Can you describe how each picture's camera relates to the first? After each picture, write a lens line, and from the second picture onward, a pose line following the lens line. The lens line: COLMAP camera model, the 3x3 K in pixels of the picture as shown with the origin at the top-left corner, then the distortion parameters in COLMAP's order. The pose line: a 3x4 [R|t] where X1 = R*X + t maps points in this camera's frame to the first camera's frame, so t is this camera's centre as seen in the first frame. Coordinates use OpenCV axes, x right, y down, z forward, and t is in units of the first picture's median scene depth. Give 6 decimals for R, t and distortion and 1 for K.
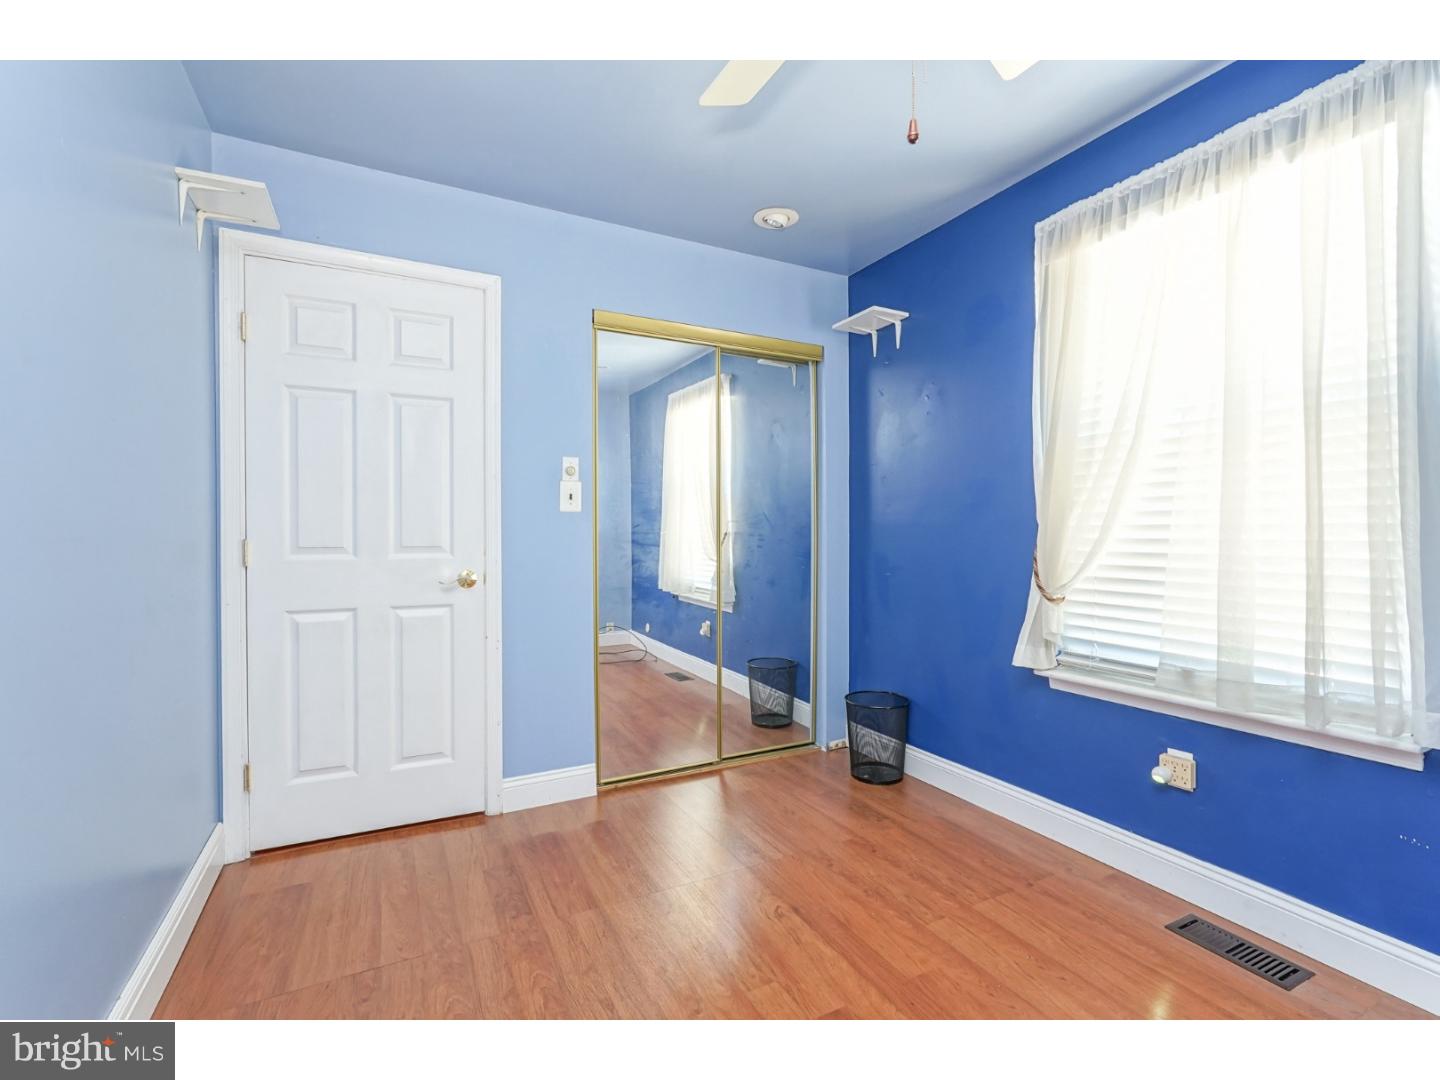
lens RADIAL K [[654.8, 0, 713.2], [0, 654.8, 536.5], [0, 0, 1]] dist [-0.002206, -0.000268]
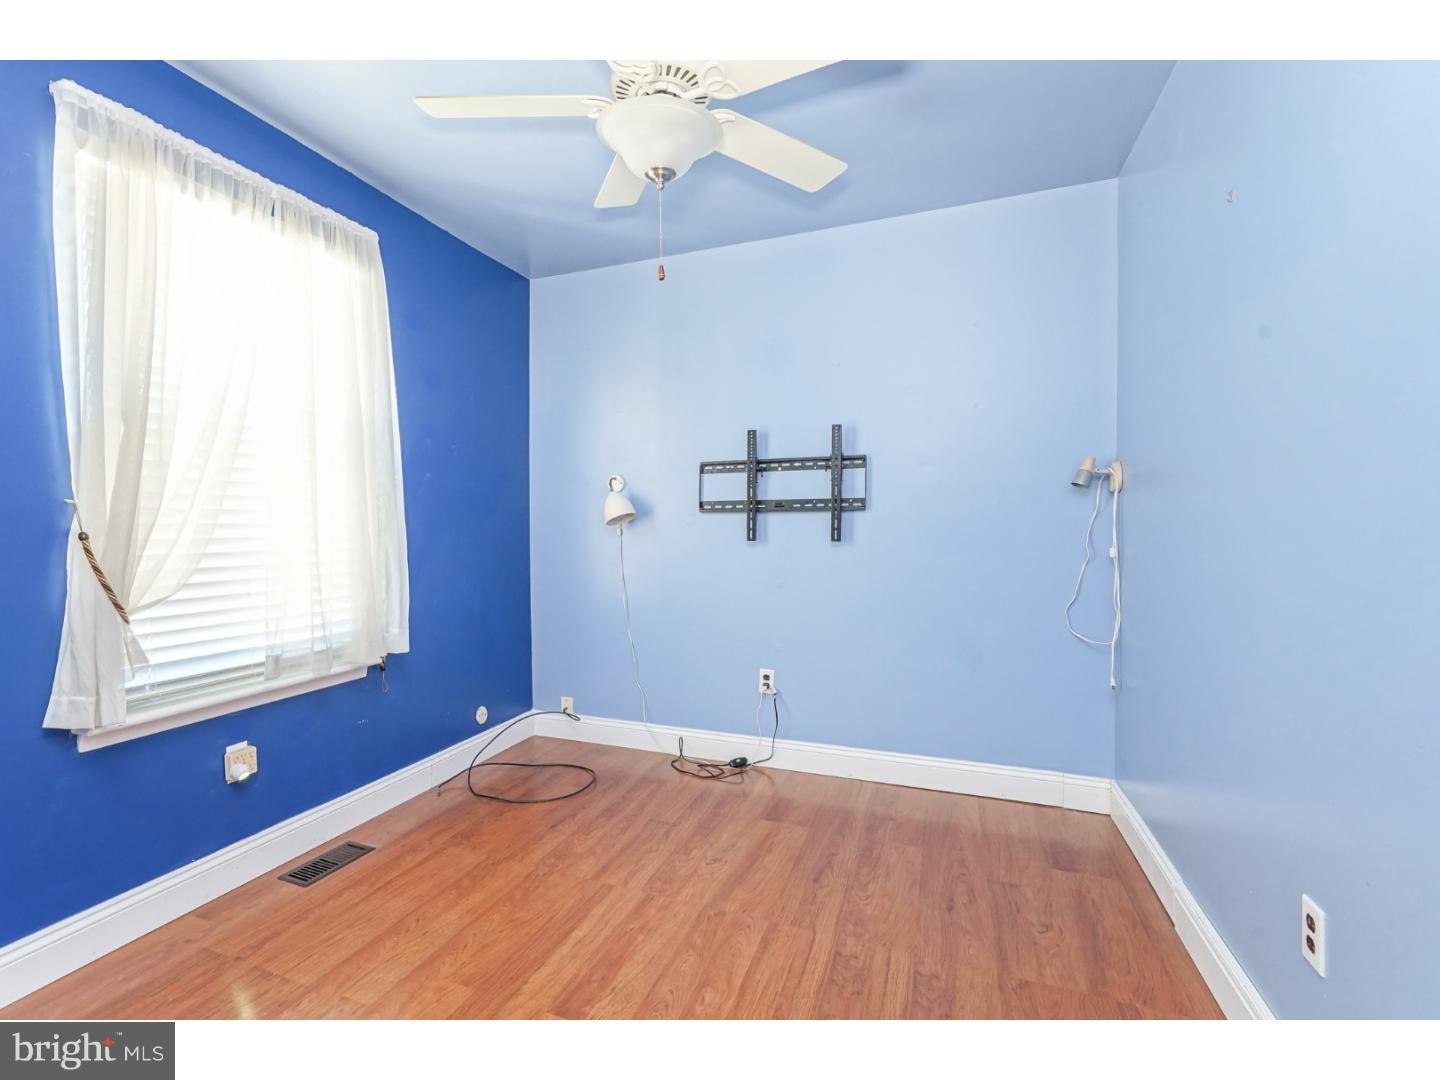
lens RADIAL K [[654.8, 0, 713.2], [0, 654.8, 536.5], [0, 0, 1]] dist [-0.002206, -0.000268]
pose [[-0.687239, -0.001763, 0.726429, -0.557801], [0.014725, 0.999758, 0.016357, -0.003424], [-0.726282, 0.021938, -0.687046, 1.187271]]
